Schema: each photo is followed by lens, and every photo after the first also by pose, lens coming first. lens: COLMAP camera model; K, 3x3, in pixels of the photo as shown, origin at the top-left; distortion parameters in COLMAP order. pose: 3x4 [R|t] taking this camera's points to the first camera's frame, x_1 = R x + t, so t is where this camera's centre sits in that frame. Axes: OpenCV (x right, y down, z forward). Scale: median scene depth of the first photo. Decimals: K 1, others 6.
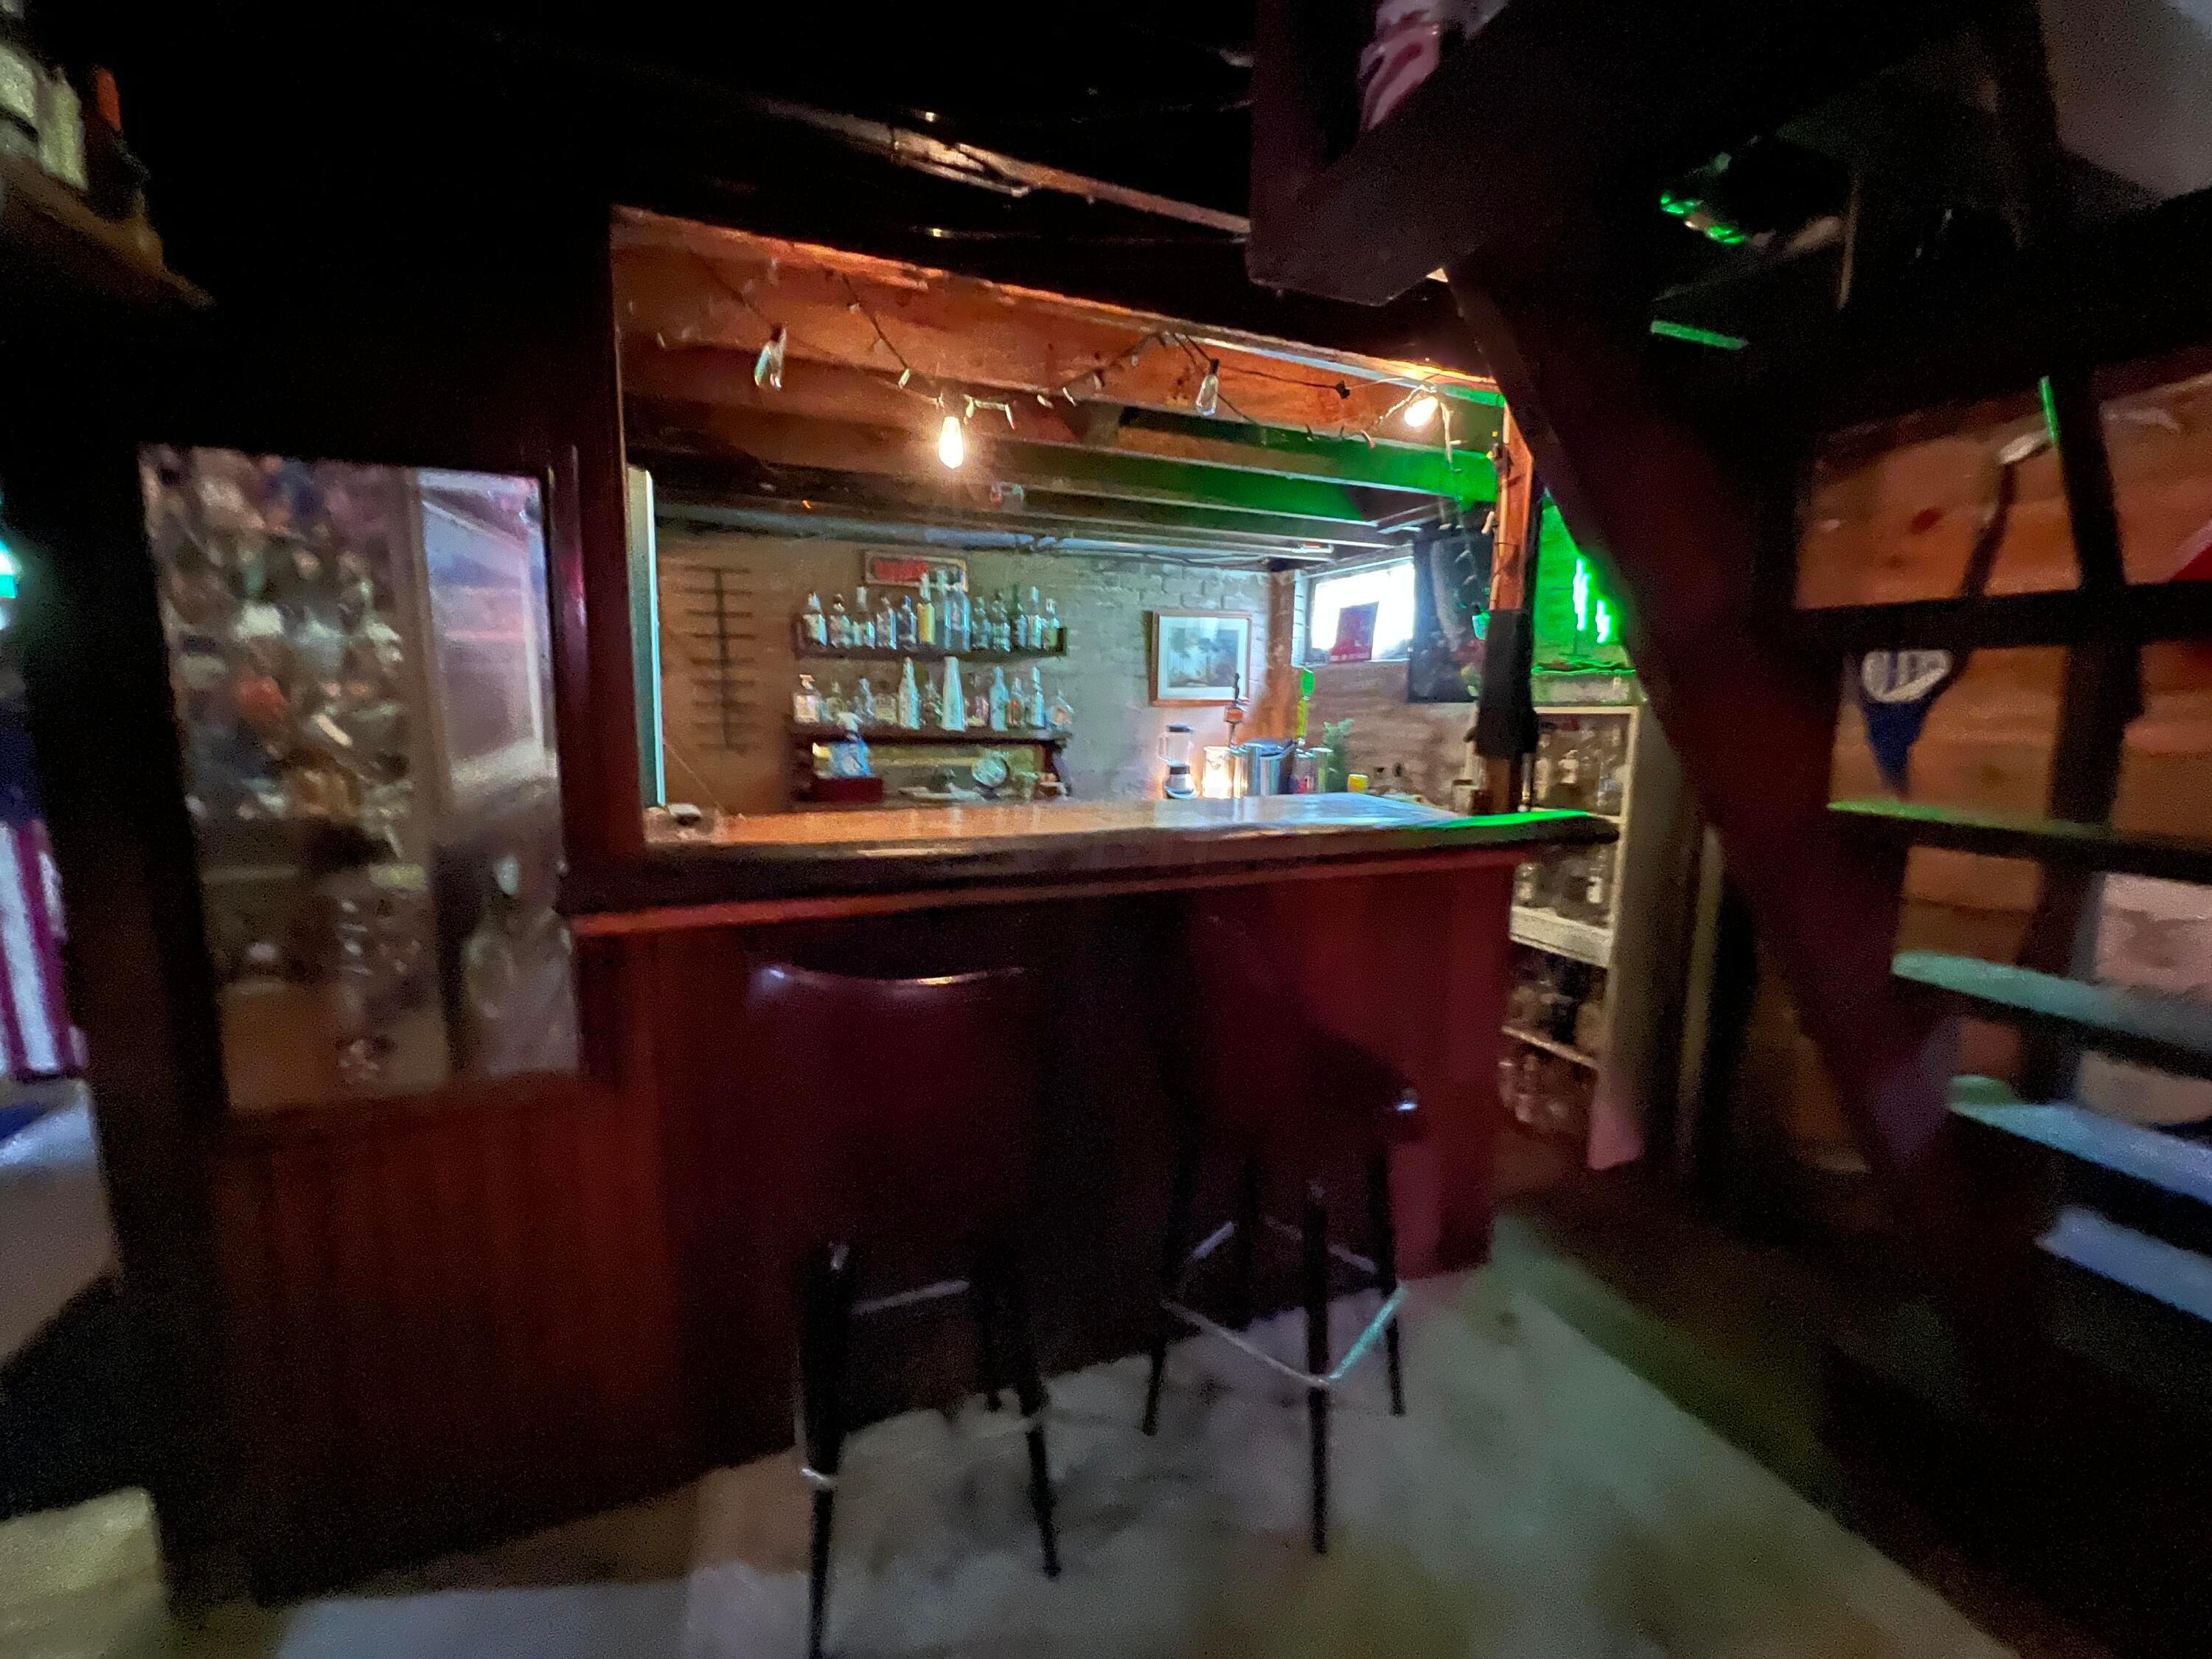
lens RADIAL K [[885.0, 0, 1102.4], [0, 885.0, 821.8], [0, 0, 1]] dist [-0.000150, 0.000153]
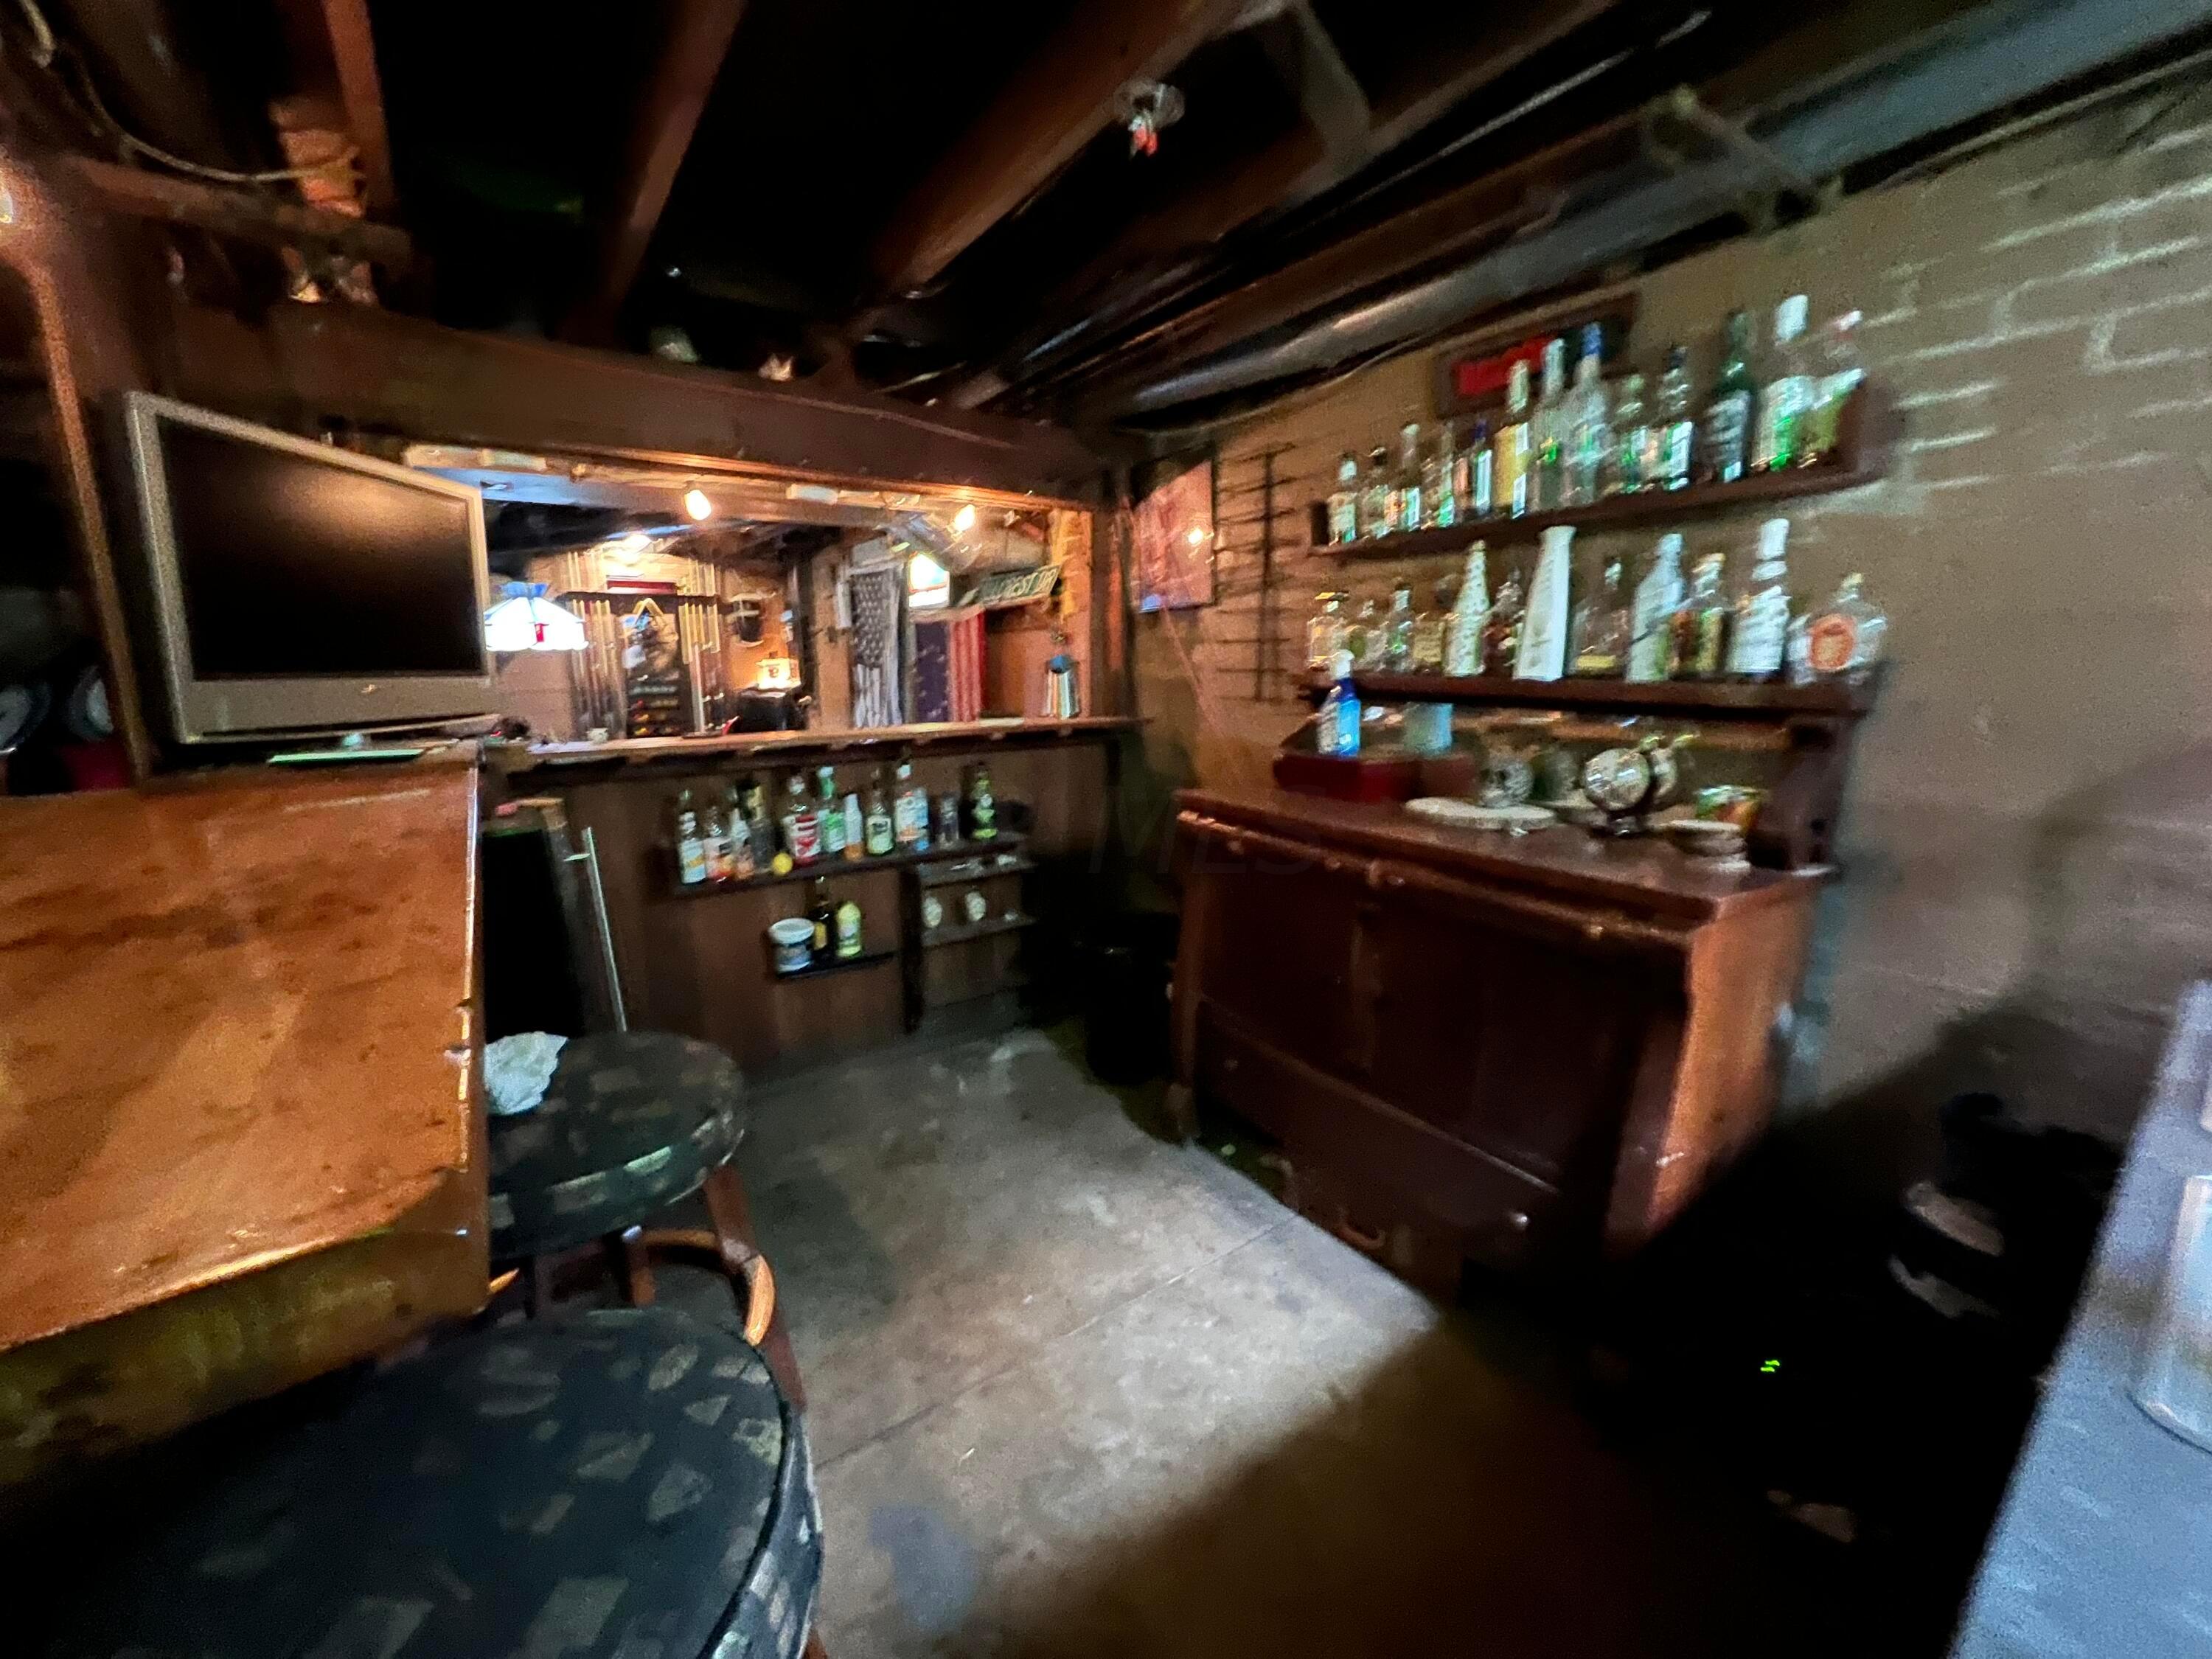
lens RADIAL K [[885.0, 0, 1104.7], [0, 885.0, 835.0], [0, 0, 1]] dist [-0.000150, 0.000153]
pose [[0.206775, 0.175559, -0.962509, 0.270067], [-0.123270, 0.980605, 0.152378, -0.065570], [0.970592, 0.087141, 0.224406, 0.672080]]
